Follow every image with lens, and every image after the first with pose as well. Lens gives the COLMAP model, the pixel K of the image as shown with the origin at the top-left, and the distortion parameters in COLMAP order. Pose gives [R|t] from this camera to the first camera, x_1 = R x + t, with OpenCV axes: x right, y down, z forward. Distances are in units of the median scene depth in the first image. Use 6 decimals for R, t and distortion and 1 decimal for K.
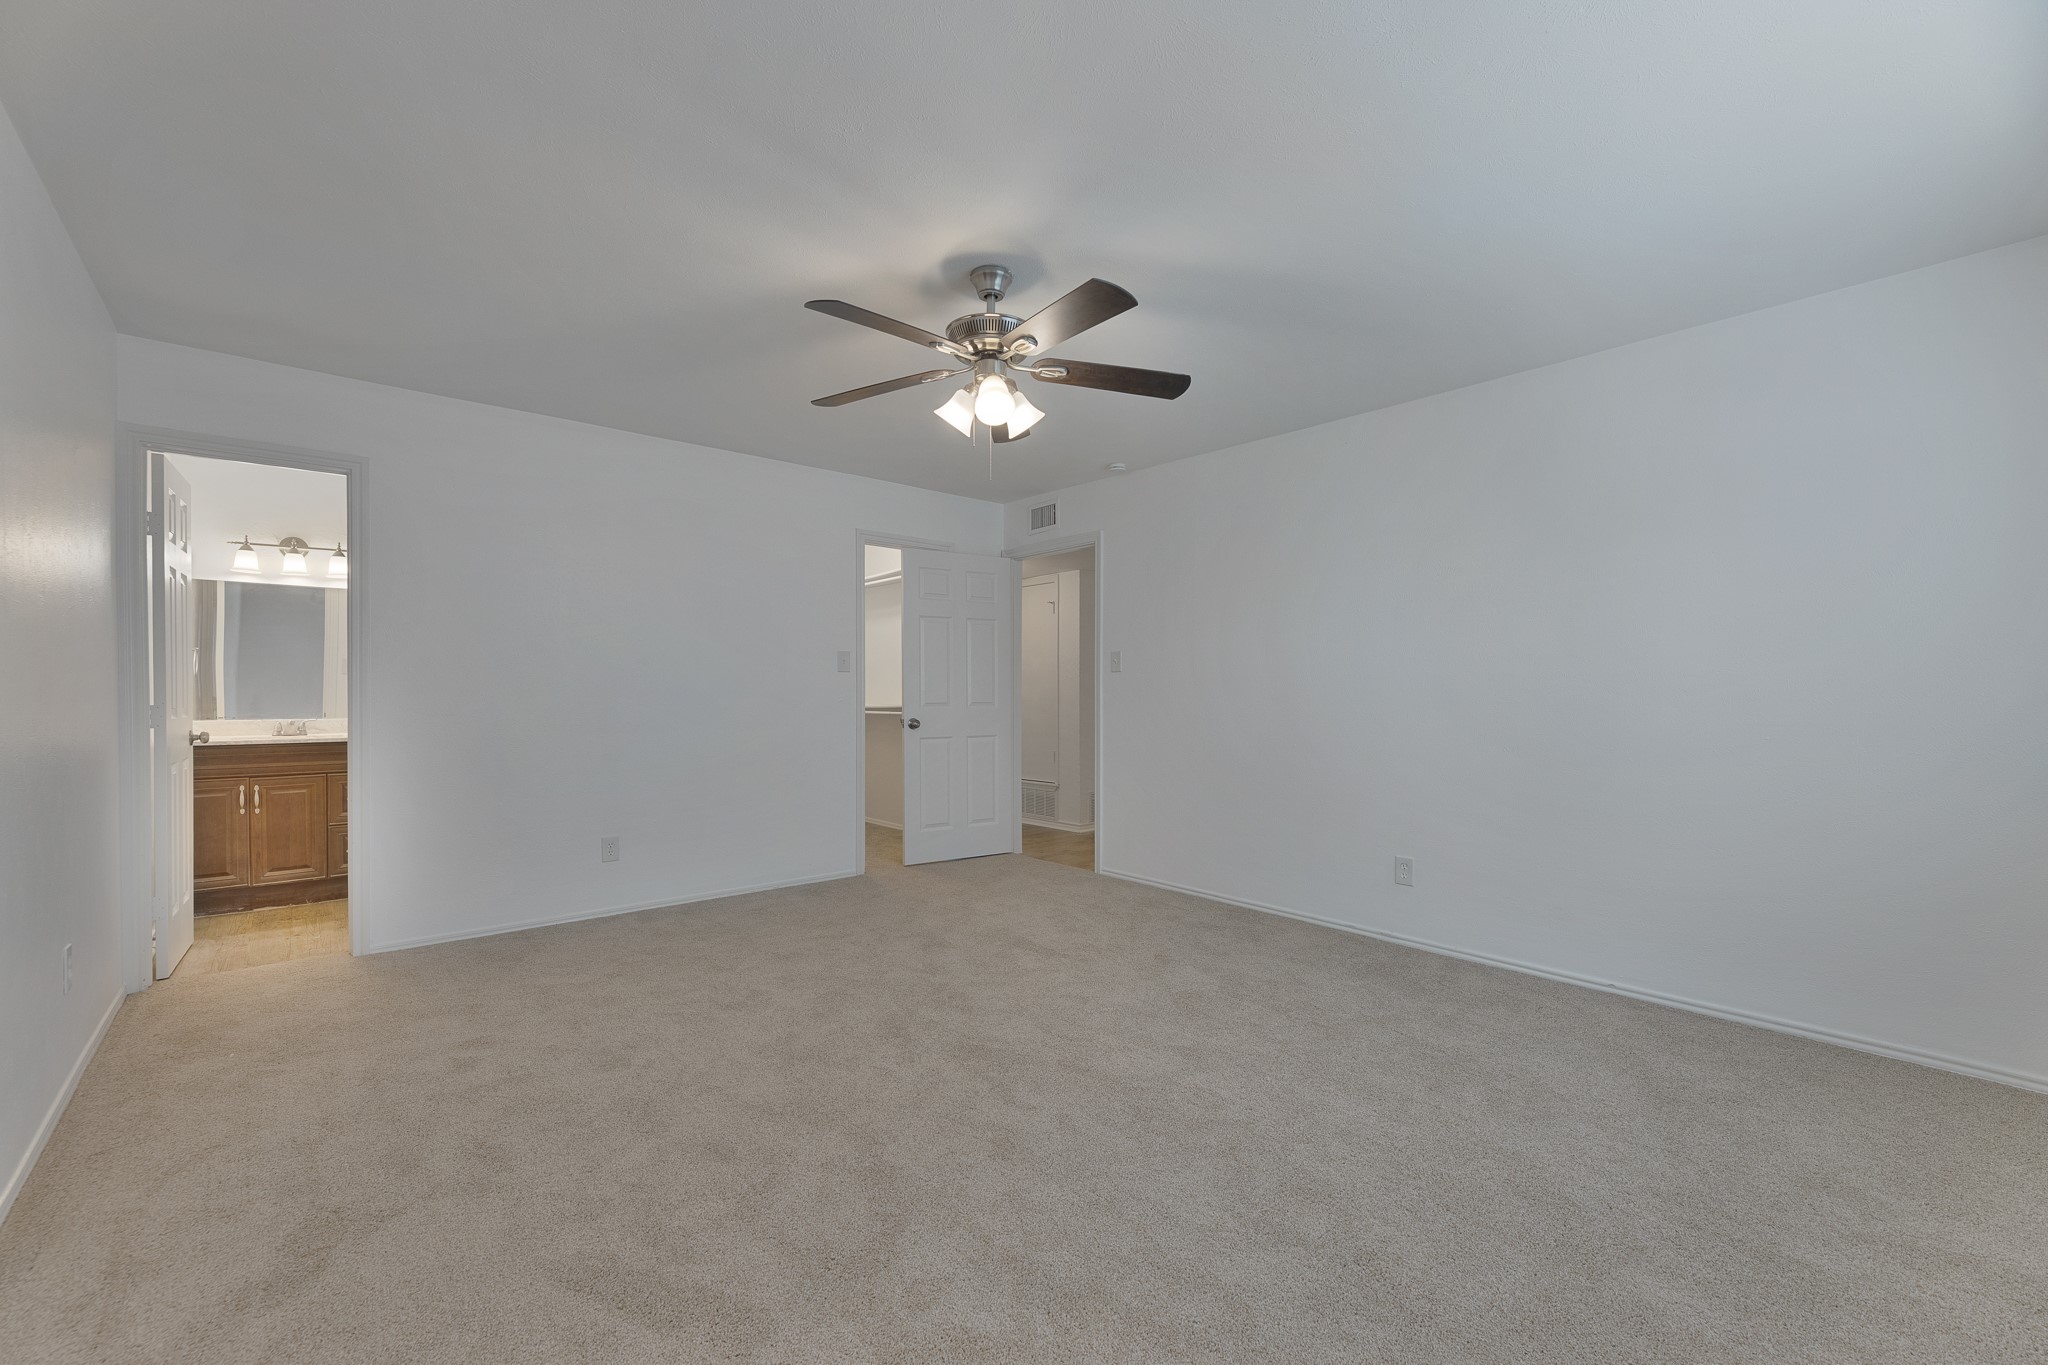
lens RADIAL K [[837.2, 0, 1009.8], [0, 837.2, 682.0], [0, 0, 1]] dist [0.000747, 0.000215]
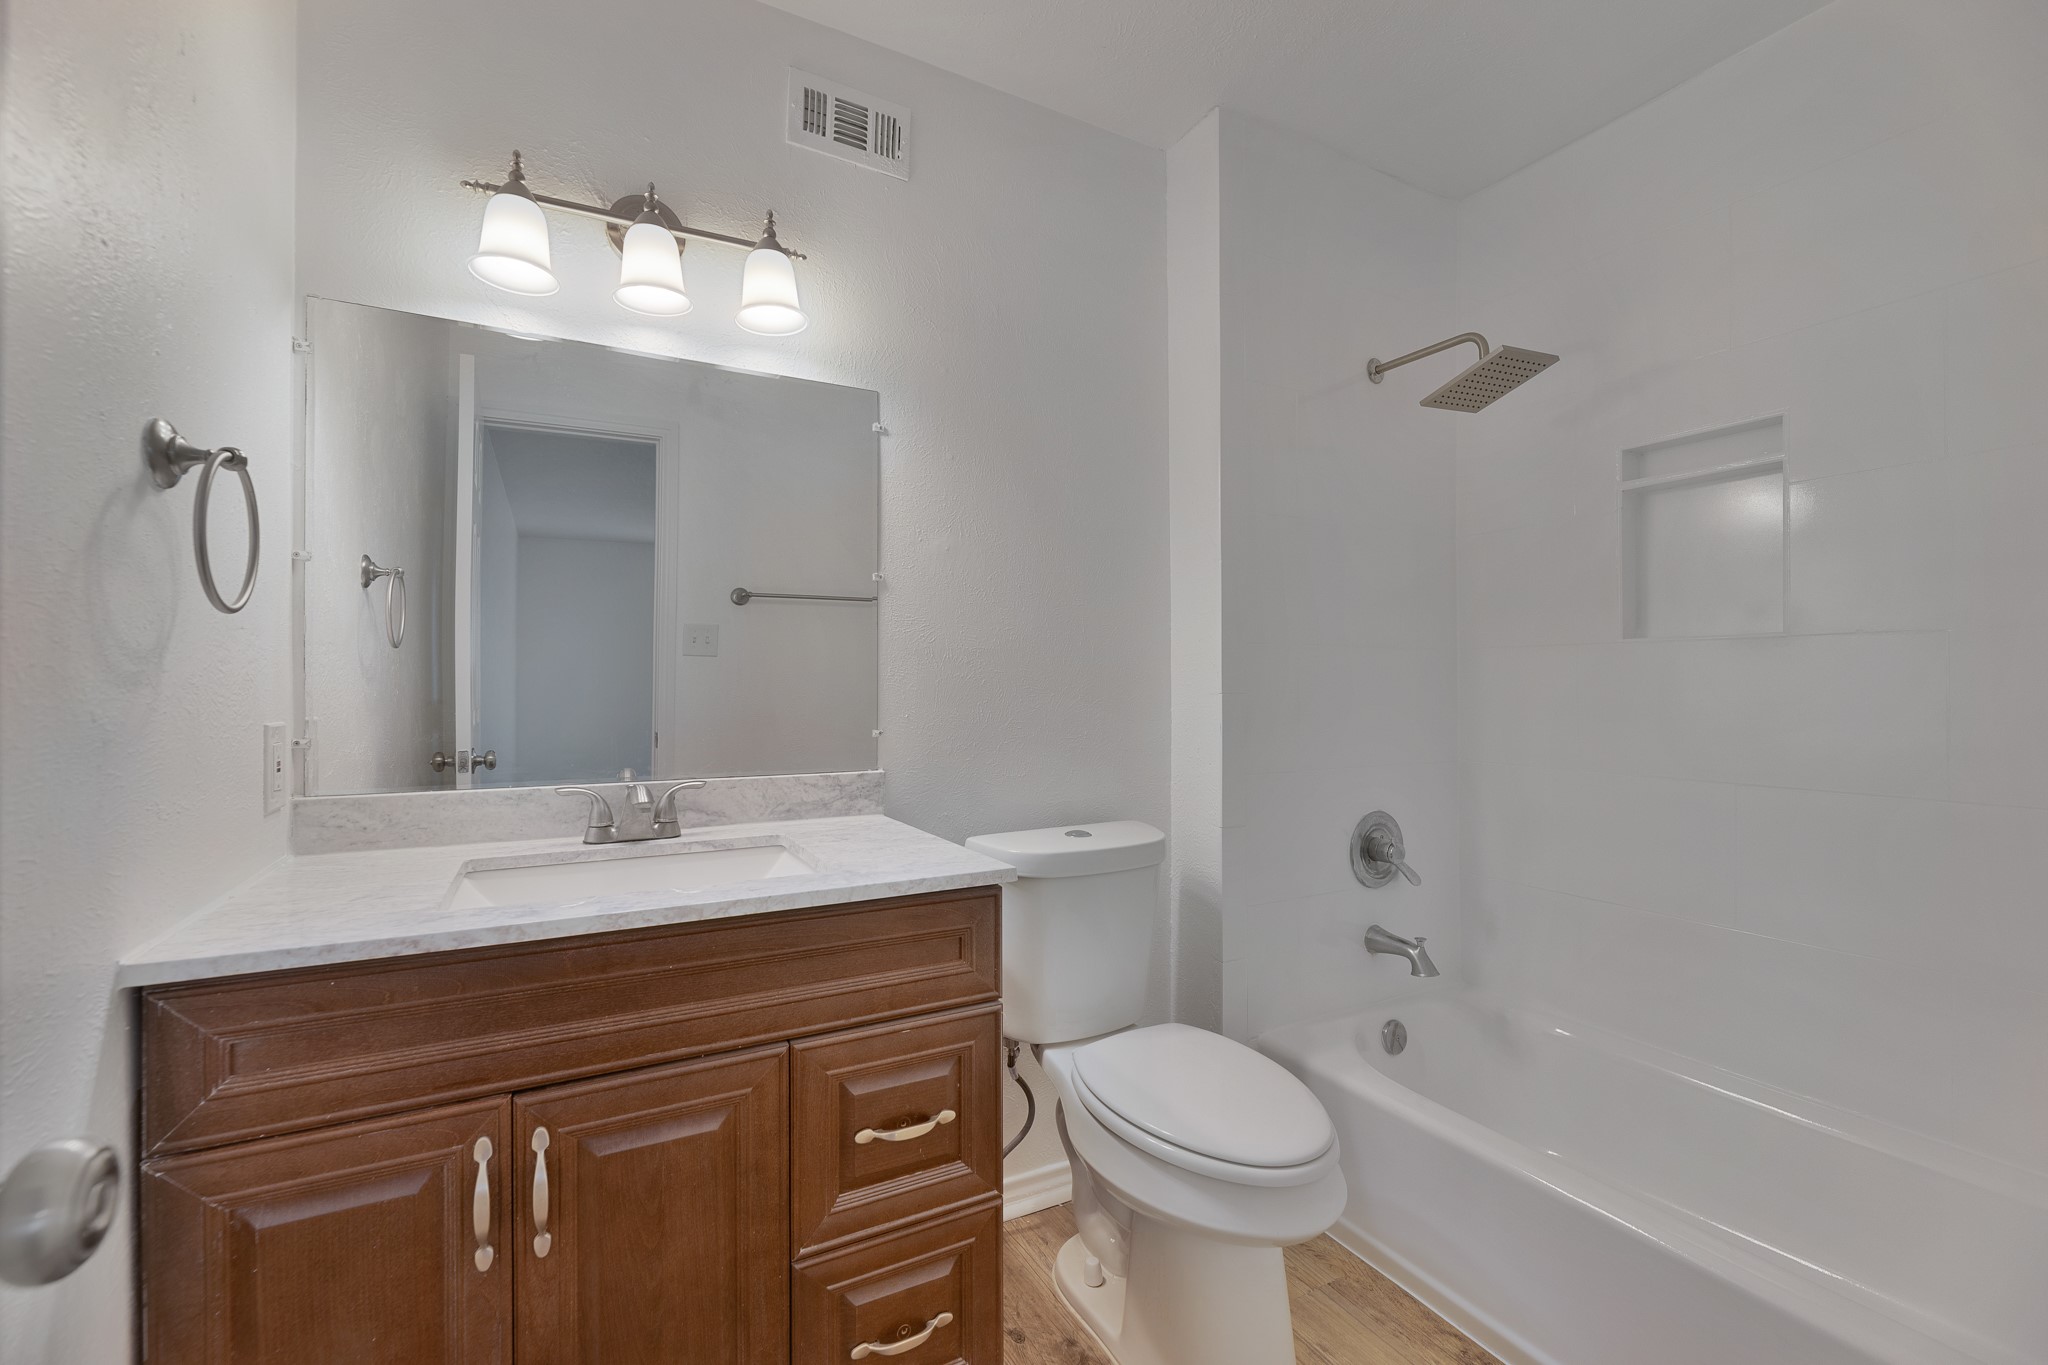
lens RADIAL K [[837.2, 0, 1009.8], [0, 837.2, 682.0], [0, 0, 1]] dist [0.000747, 0.000215]
pose [[0.974650, 0.000427, -0.223737, -0.722962], [0.000079, 0.999997, 0.002254, 0.004739], [0.223737, -0.002215, 0.974647, 0.806131]]
